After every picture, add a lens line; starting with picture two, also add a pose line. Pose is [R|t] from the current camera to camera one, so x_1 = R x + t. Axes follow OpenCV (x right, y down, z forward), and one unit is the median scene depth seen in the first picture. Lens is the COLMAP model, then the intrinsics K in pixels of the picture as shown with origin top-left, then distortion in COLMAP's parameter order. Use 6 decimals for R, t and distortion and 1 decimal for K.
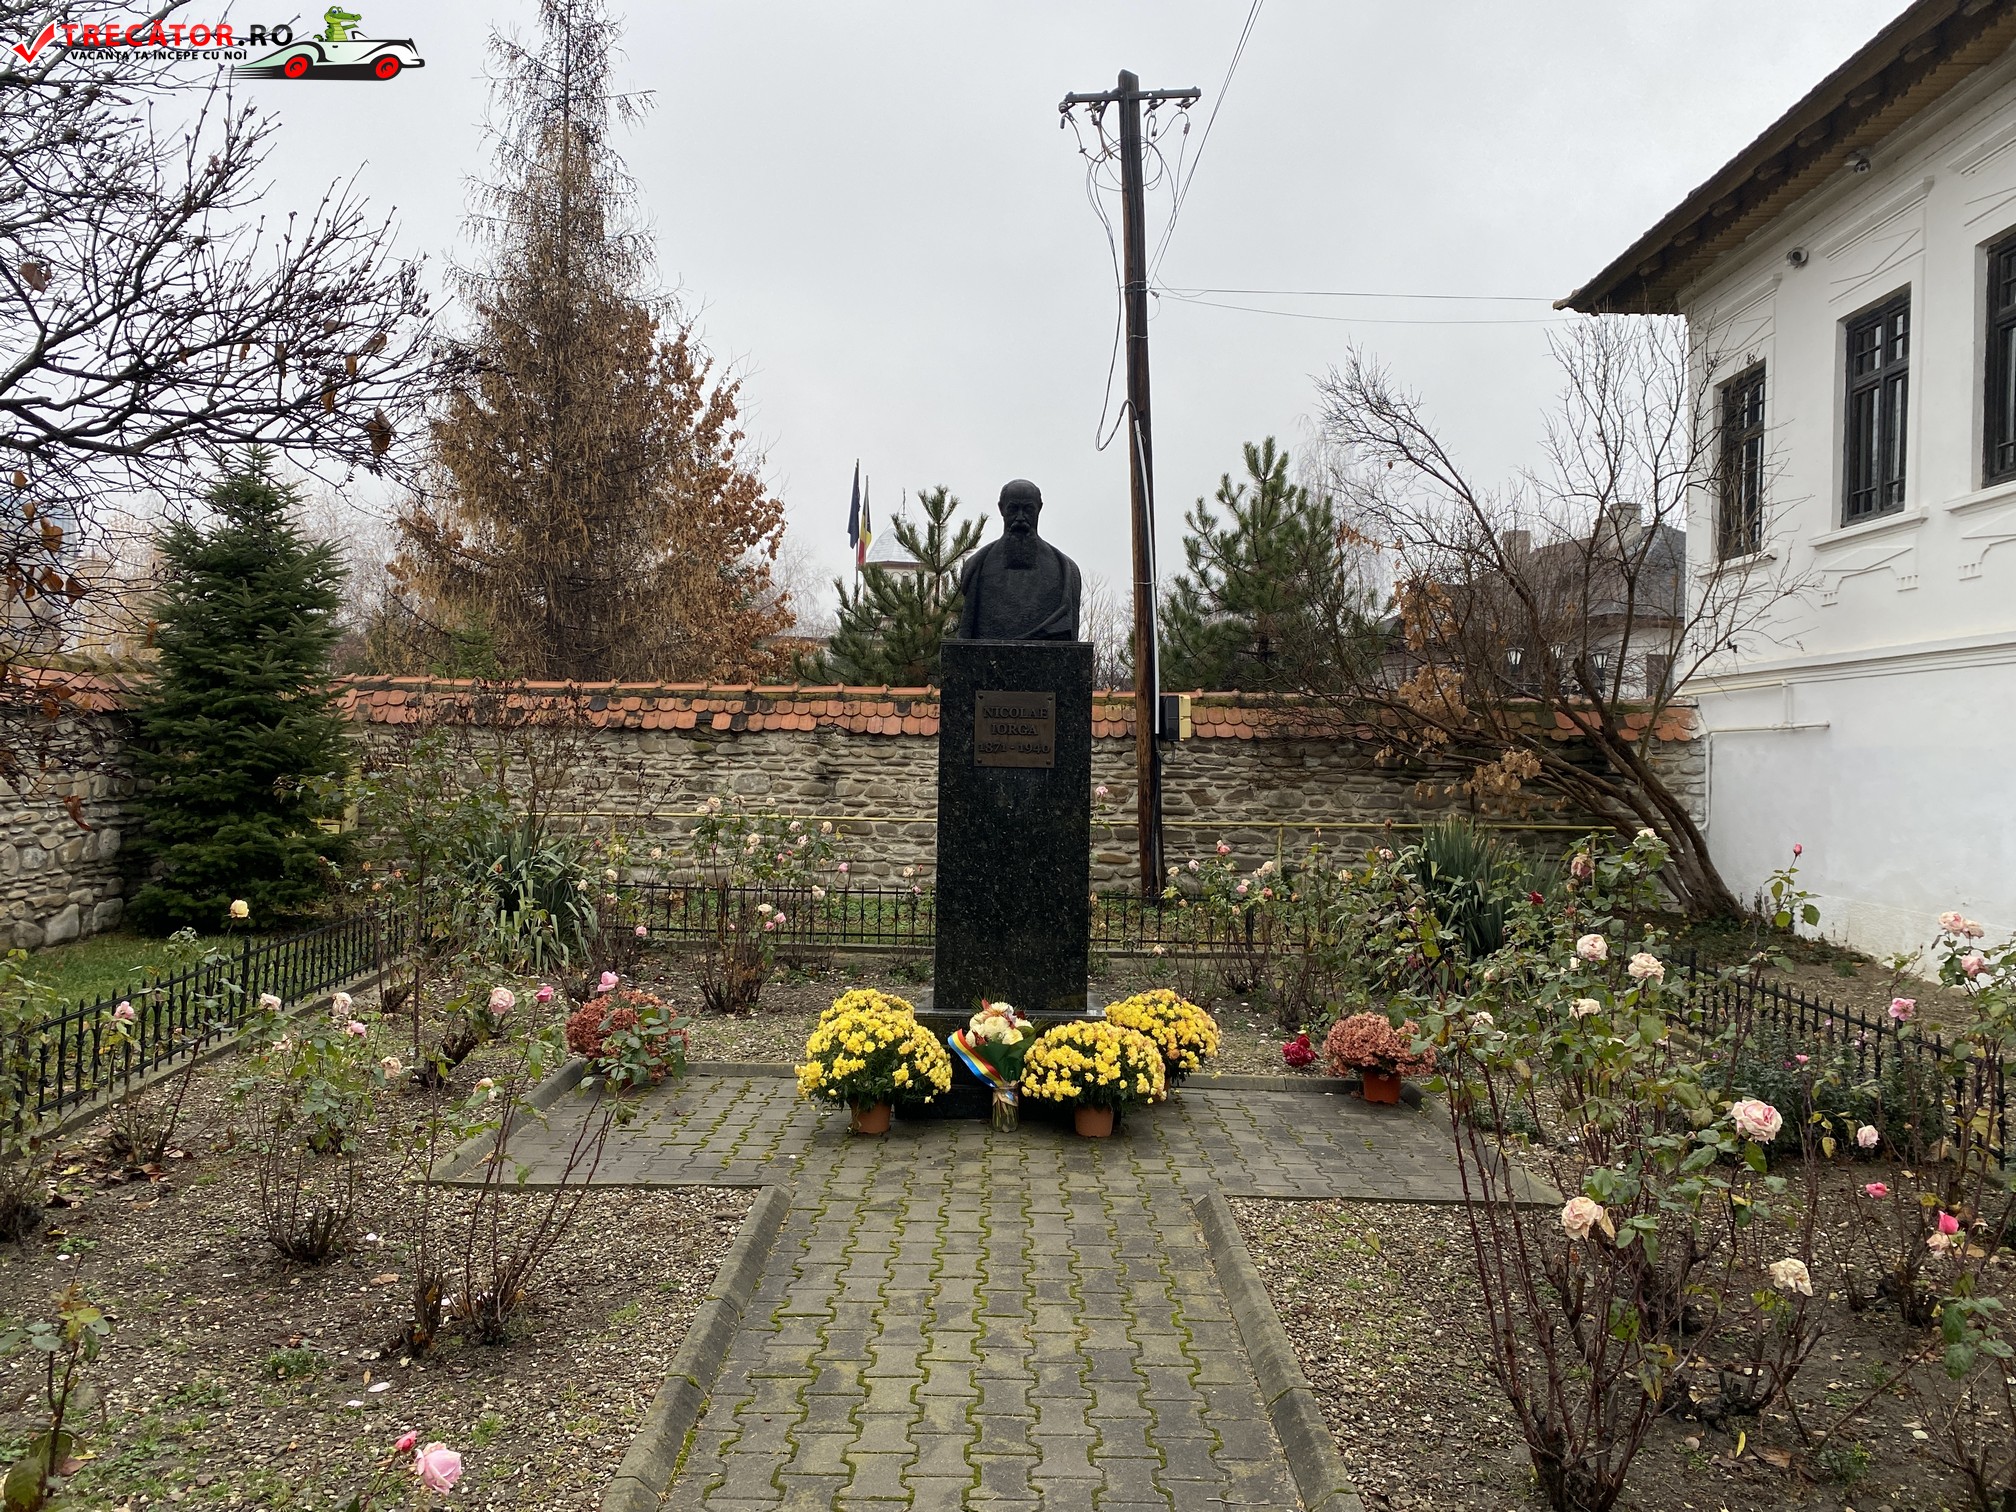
lens RADIAL K [[1513.0, 0, 996.2], [0, 1513.0, 741.0], [0, 0, 1]] dist [0.053197, -0.055018]
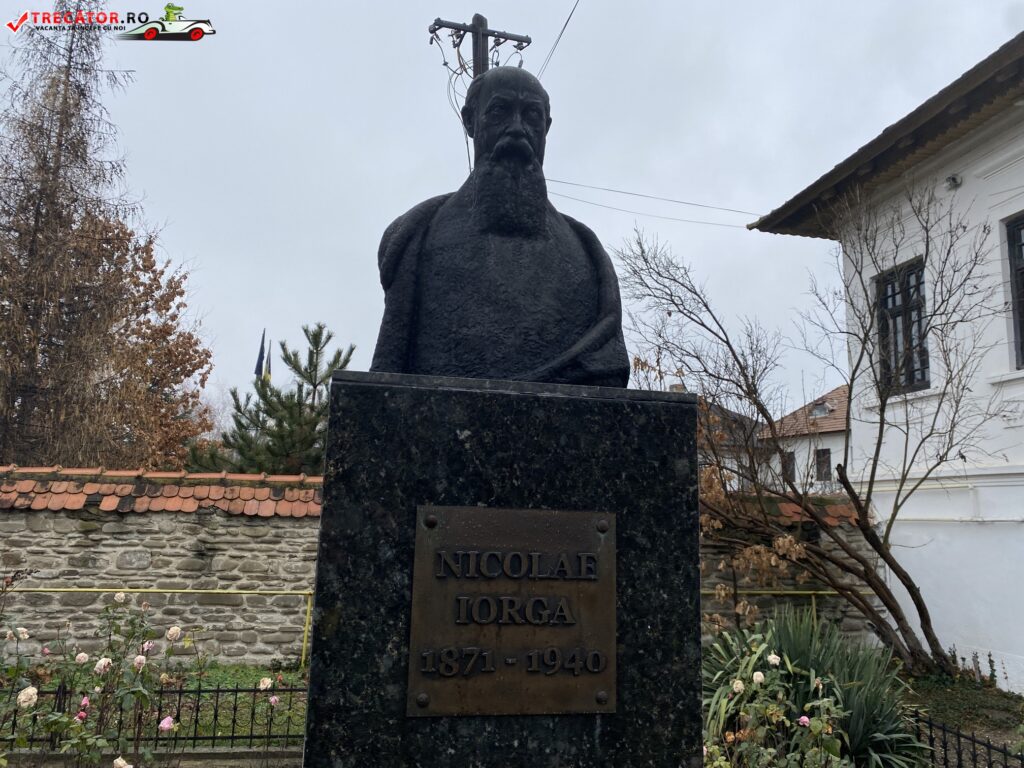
lens RADIAL K [[768.5, 0, 506.0], [0, 768.5, 376.4], [0, 0, 1]] dist [0.053197, -0.055018]
pose [[0.977880, 0.044889, 0.204292, -0.014952], [-0.011405, 0.986690, -0.162210, -0.015623], [-0.208854, 0.156292, 0.965377, 0.365554]]
